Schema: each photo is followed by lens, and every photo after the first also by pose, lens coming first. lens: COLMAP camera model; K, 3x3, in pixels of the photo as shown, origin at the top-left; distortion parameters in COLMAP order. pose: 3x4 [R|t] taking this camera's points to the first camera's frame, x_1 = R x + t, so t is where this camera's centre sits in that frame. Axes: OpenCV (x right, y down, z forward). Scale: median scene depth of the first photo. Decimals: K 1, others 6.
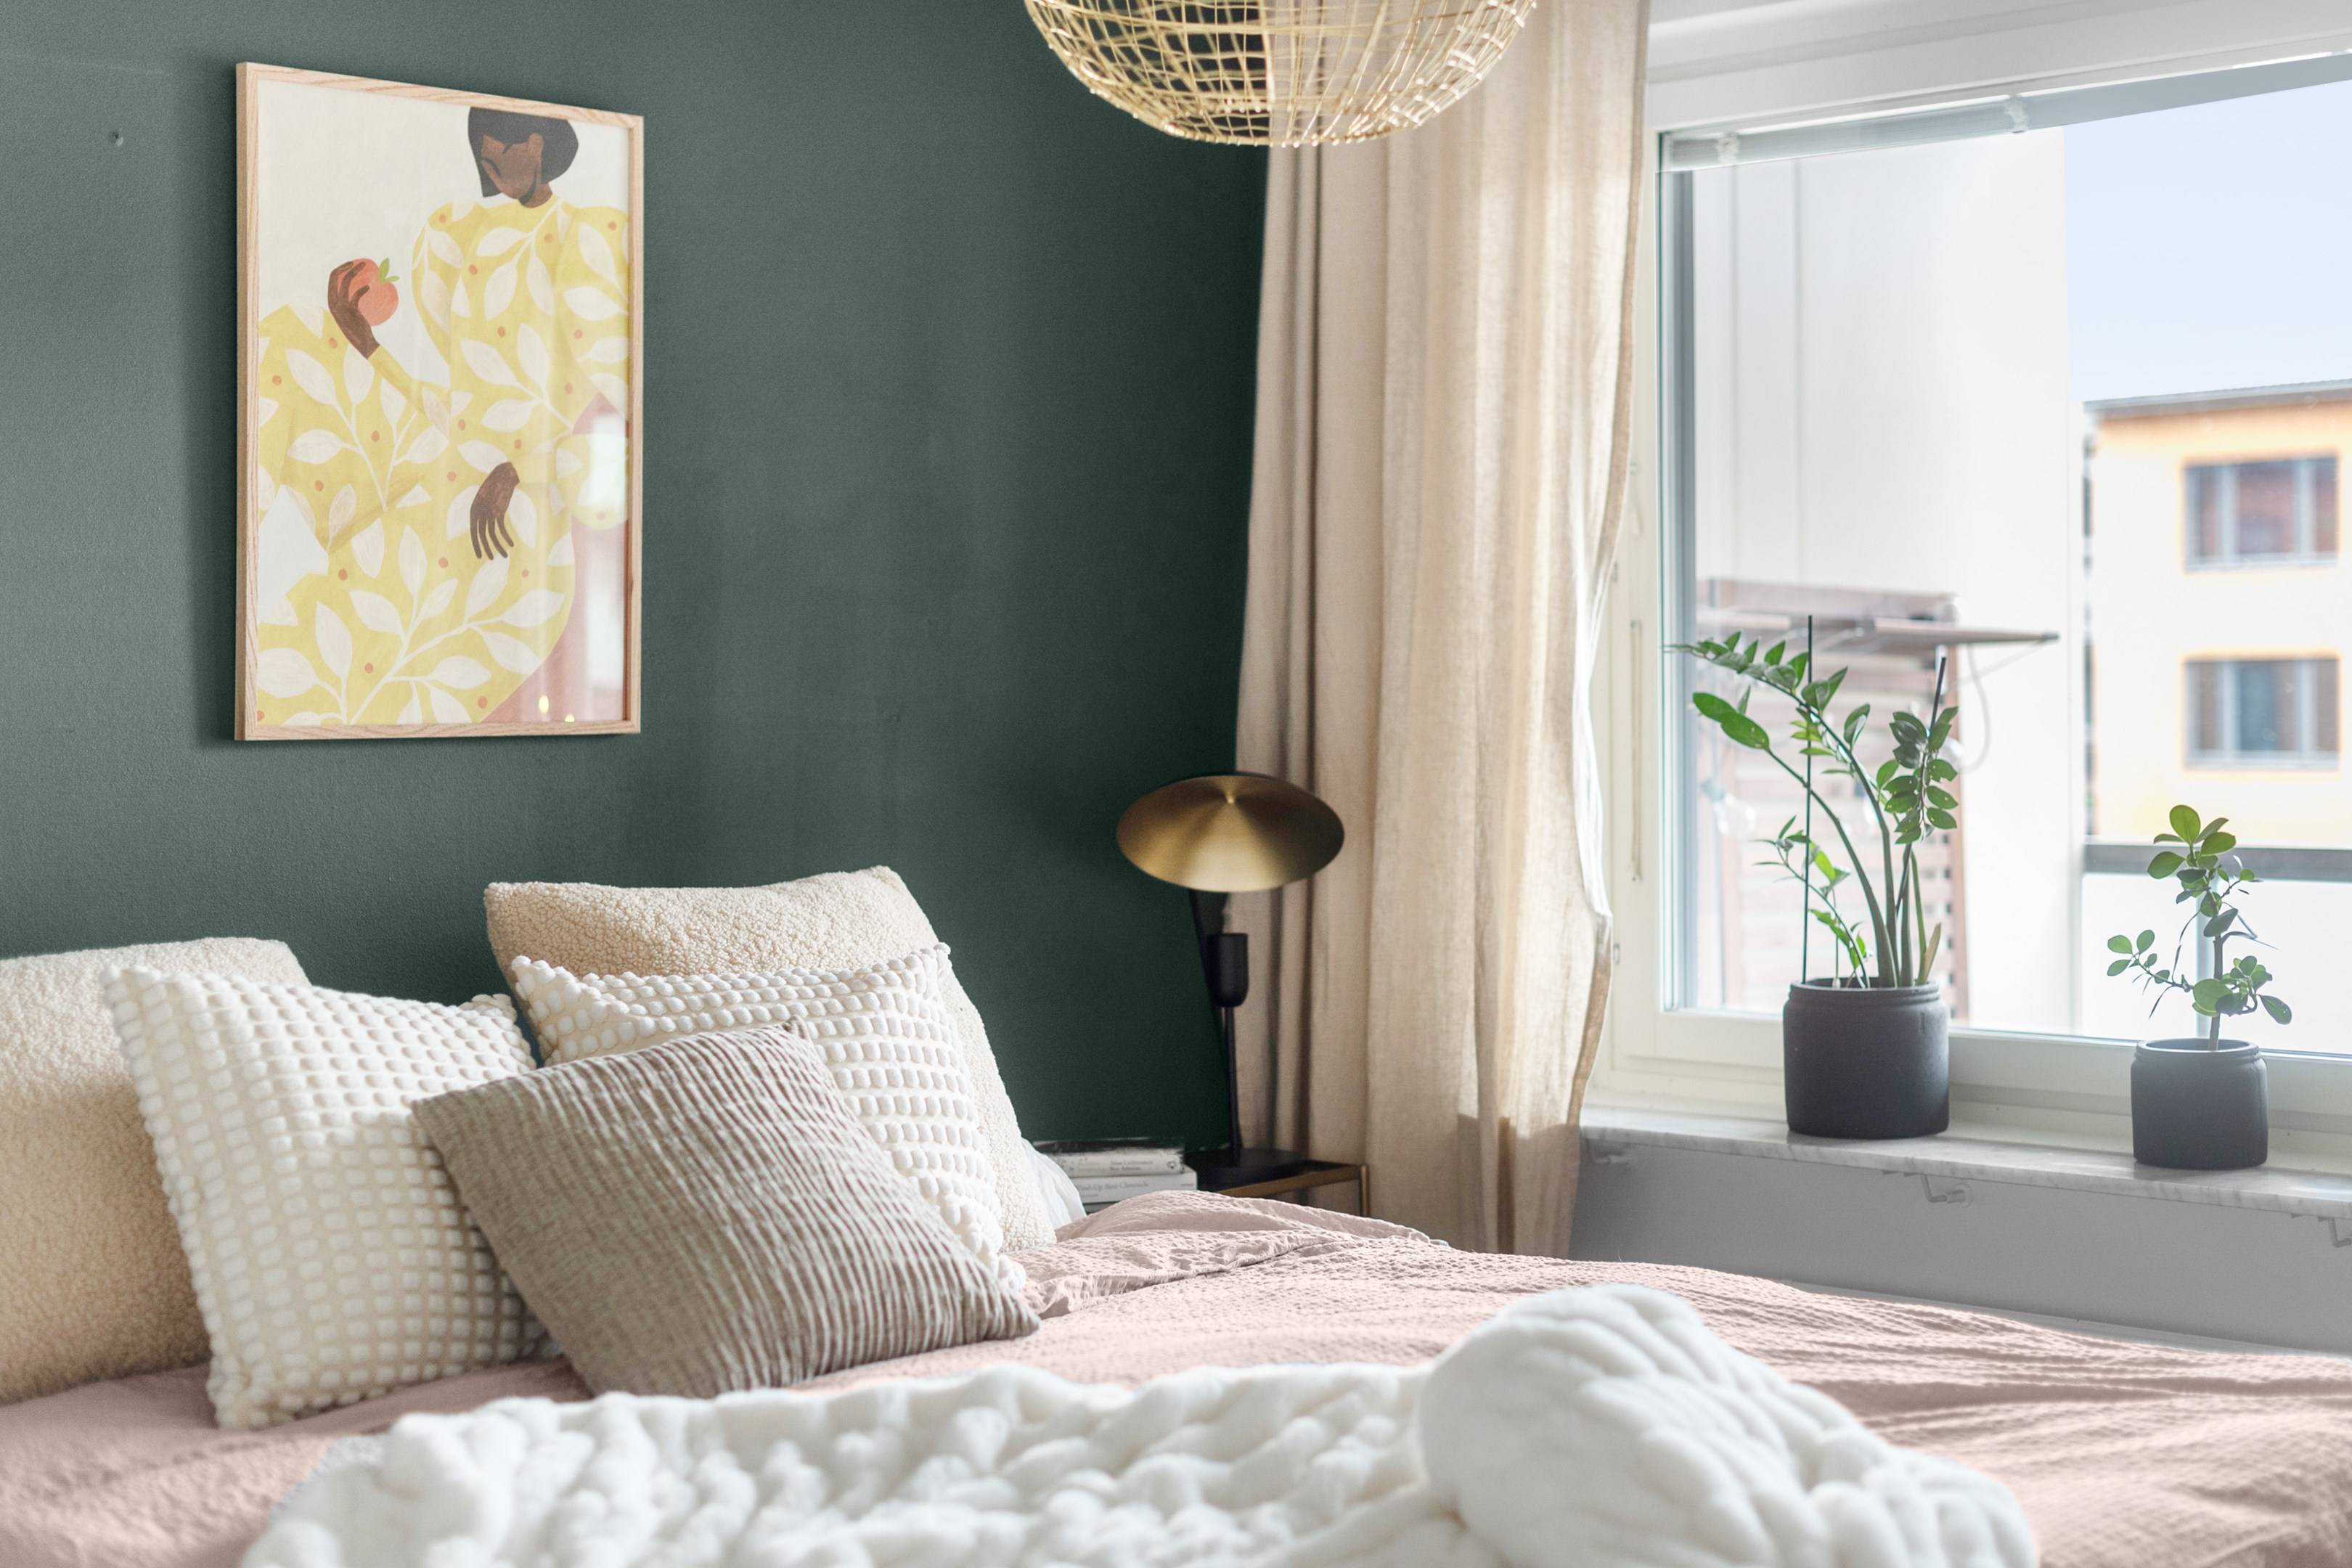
lens RADIAL K [[3427.6, 0, 1166.3], [0, 3427.6, 764.5], [0, 0, 1]] dist [0.001527, 0.000000]
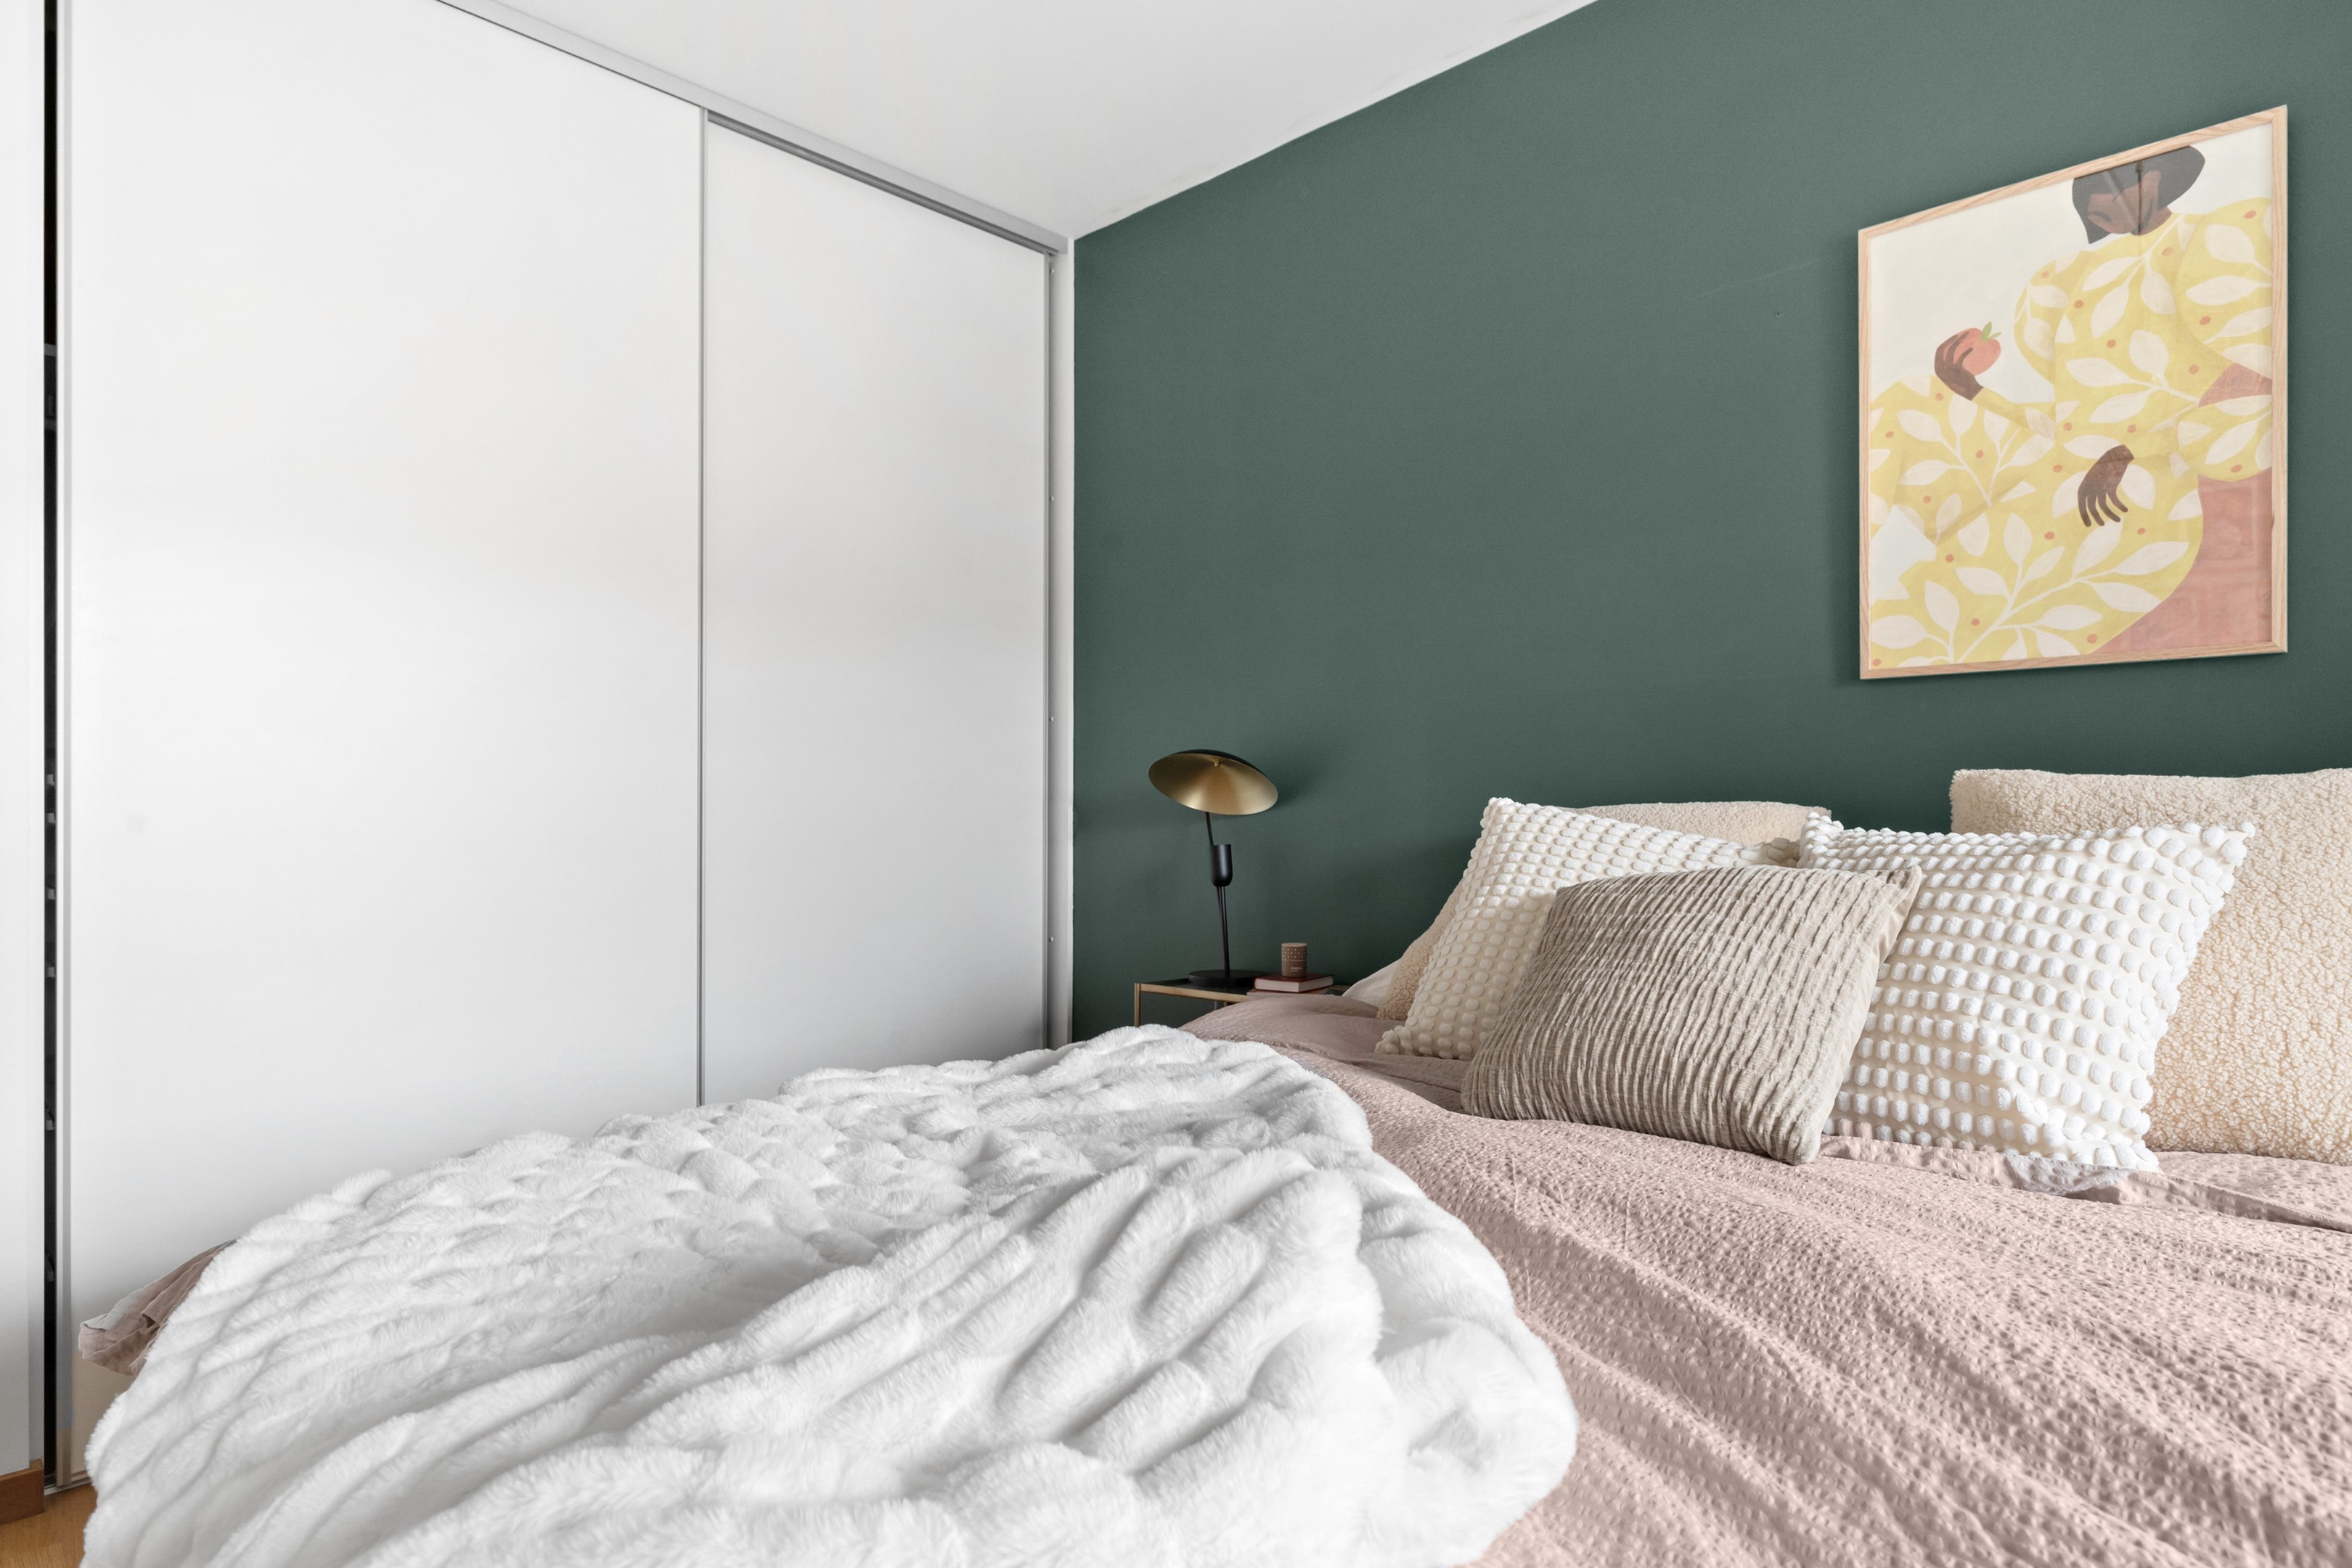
lens RADIAL K [[1239.4, 0, 1109.7], [0, 1239.4, 813.1], [0, 0, 1]] dist [-0.011142, 0.002000]
pose [[-0.022244, 0.020291, -0.999547, 0.277095], [-0.020062, 0.999584, 0.020738, 0.046098], [0.999551, 0.020515, -0.021827, 0.654664]]
